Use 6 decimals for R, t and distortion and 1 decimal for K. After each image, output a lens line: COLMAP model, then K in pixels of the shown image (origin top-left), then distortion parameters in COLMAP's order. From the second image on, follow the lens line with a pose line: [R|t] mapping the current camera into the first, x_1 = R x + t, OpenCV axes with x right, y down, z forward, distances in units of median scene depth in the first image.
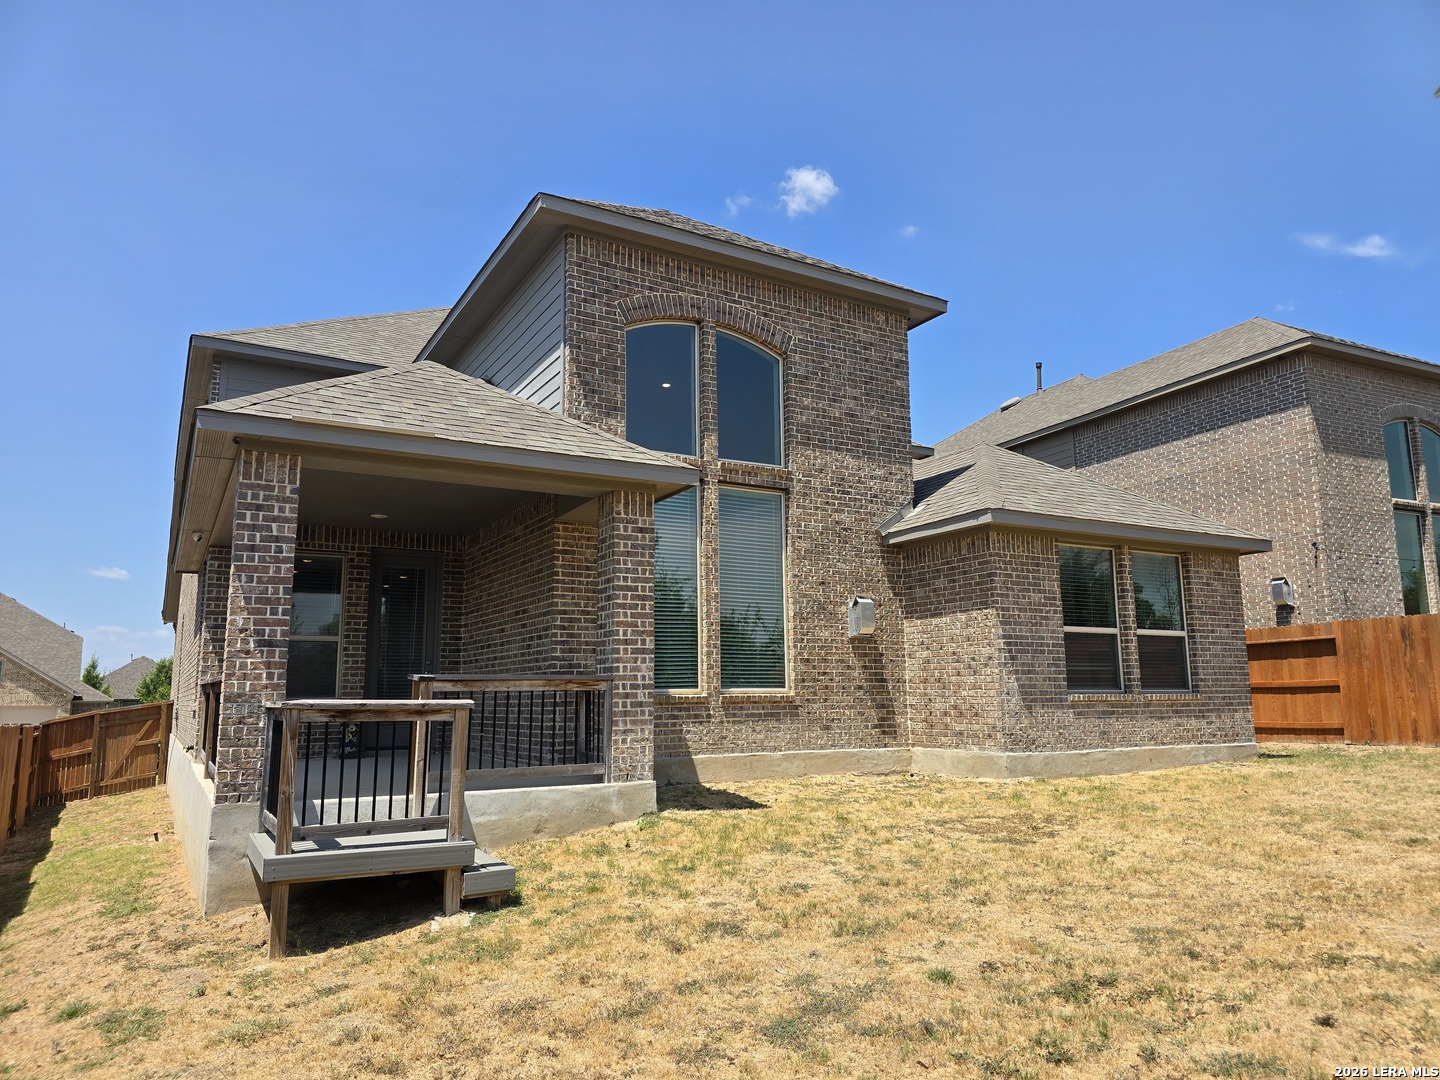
lens RADIAL K [[966.3, 0, 714.8], [0, 966.3, 544.8], [0, 0, 1]] dist [0.060313, -0.055393]
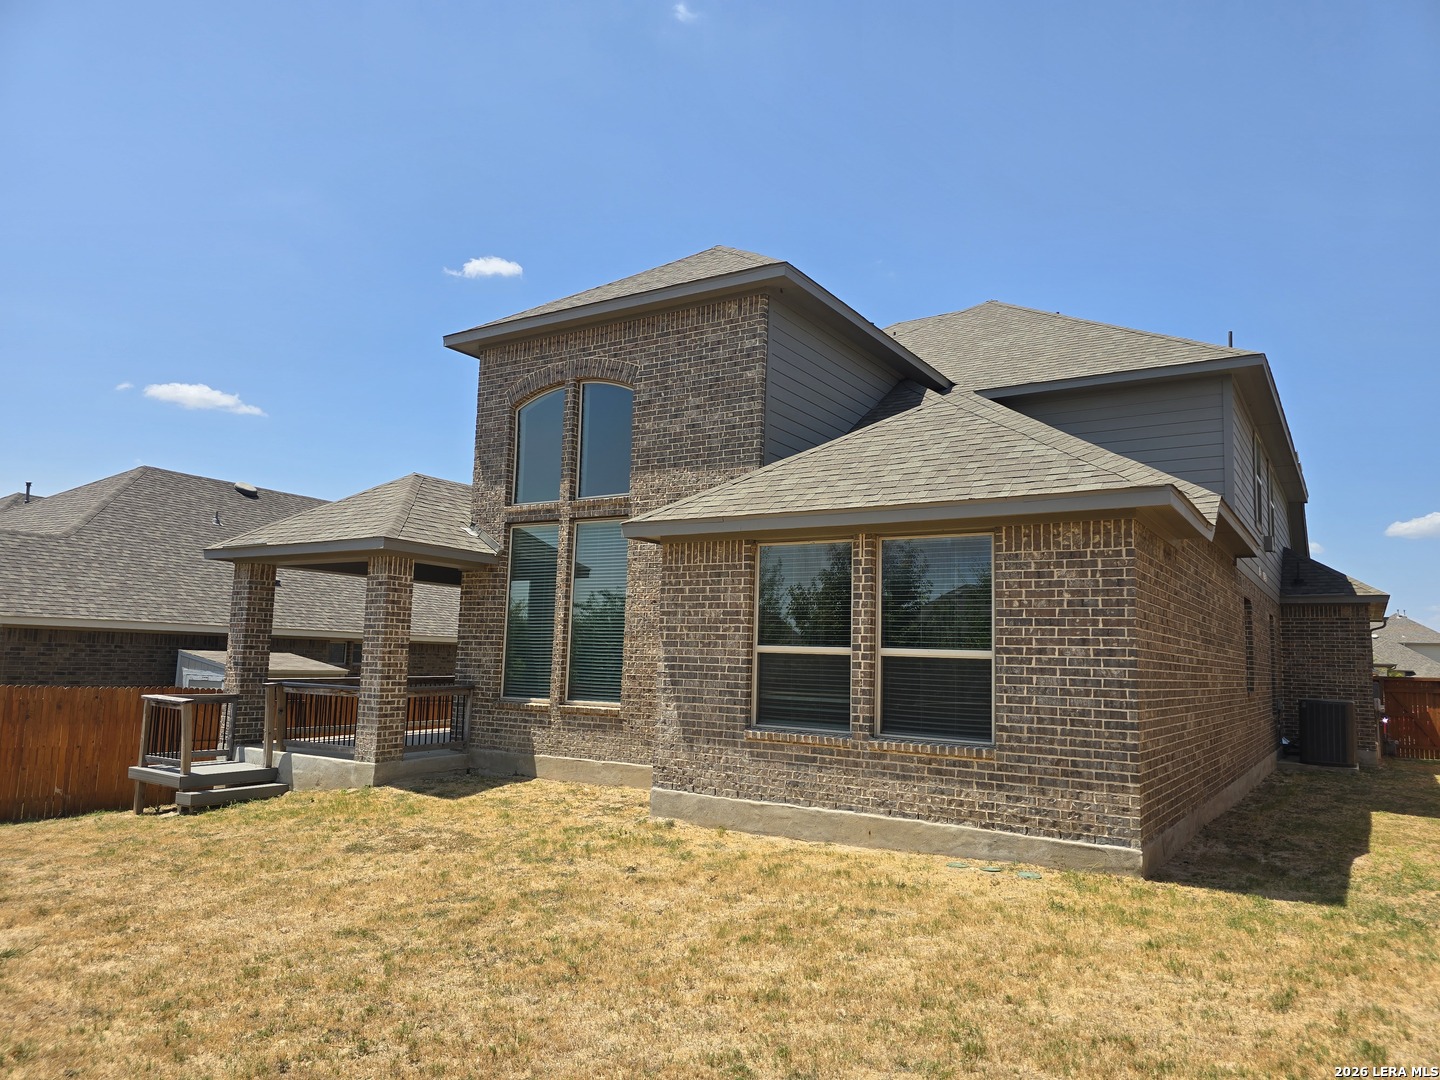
lens RADIAL K [[966.3, 0, 724.5], [0, 966.3, 542.9], [0, 0, 1]] dist [0.060313, -0.055393]
pose [[0.457753, -0.085551, -0.884954, 1.085477], [0.103845, 0.993692, -0.042348, 0.029515], [0.882994, -0.072513, 0.463749, 0.615273]]
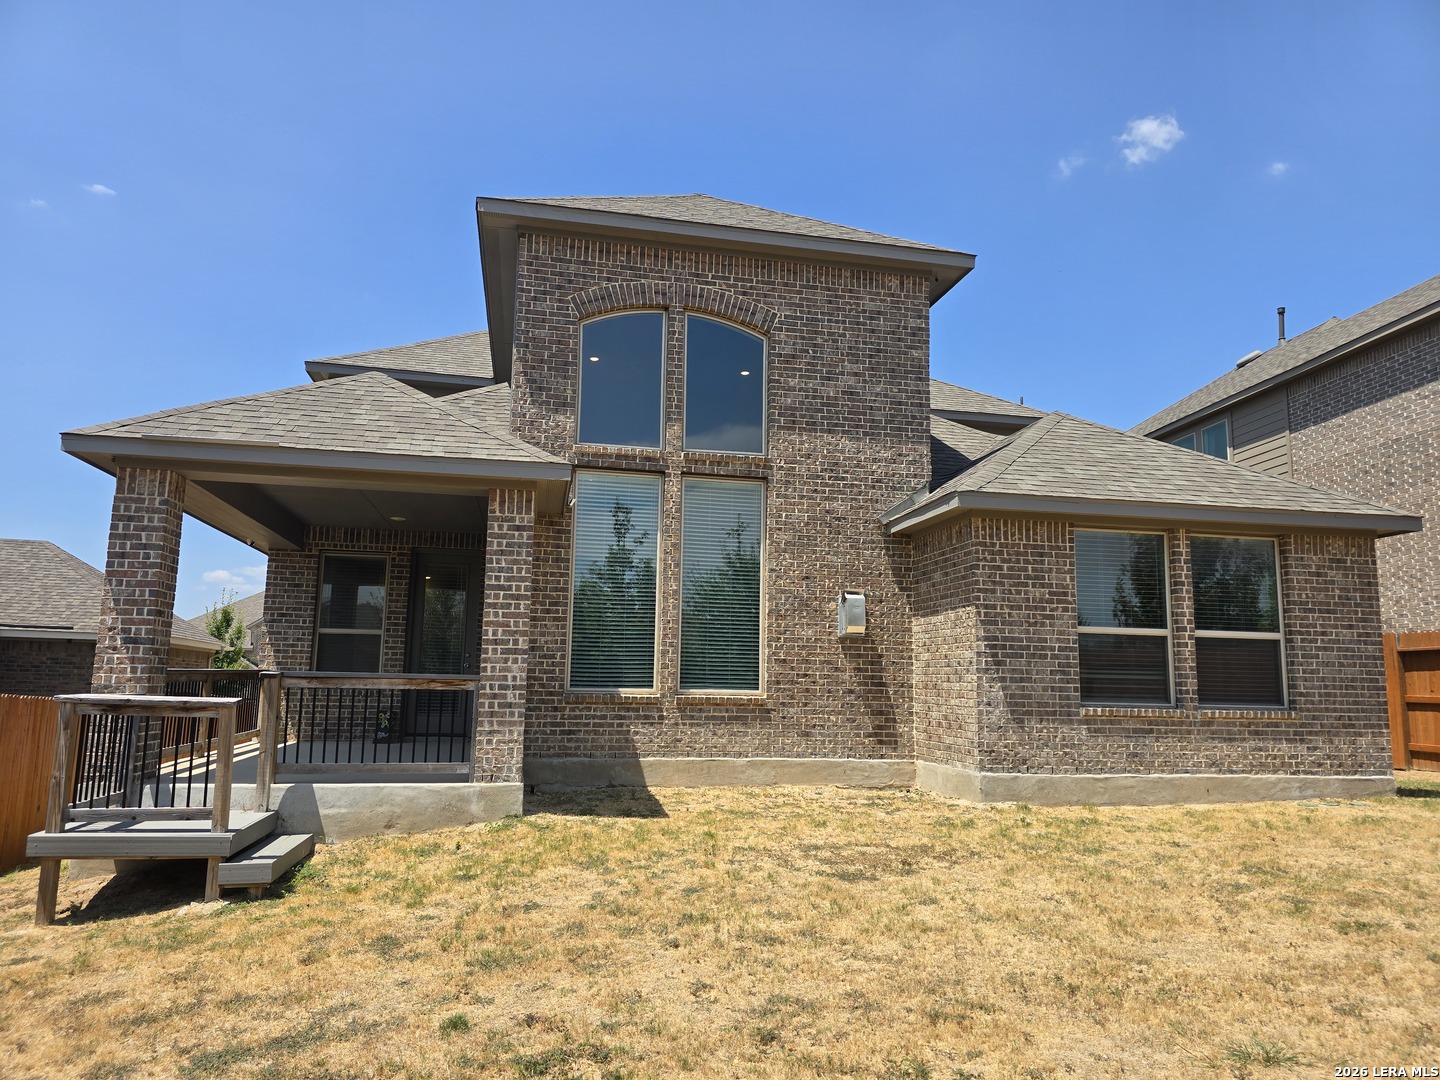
lens RADIAL K [[966.3, 0, 714.7], [0, 966.3, 541.3], [0, 0, 1]] dist [0.060313, -0.055393]
pose [[0.947263, -0.020160, -0.319821, 0.334212], [0.022762, 0.999731, 0.004400, -0.001207], [0.319647, -0.011448, 0.947468, 0.099214]]
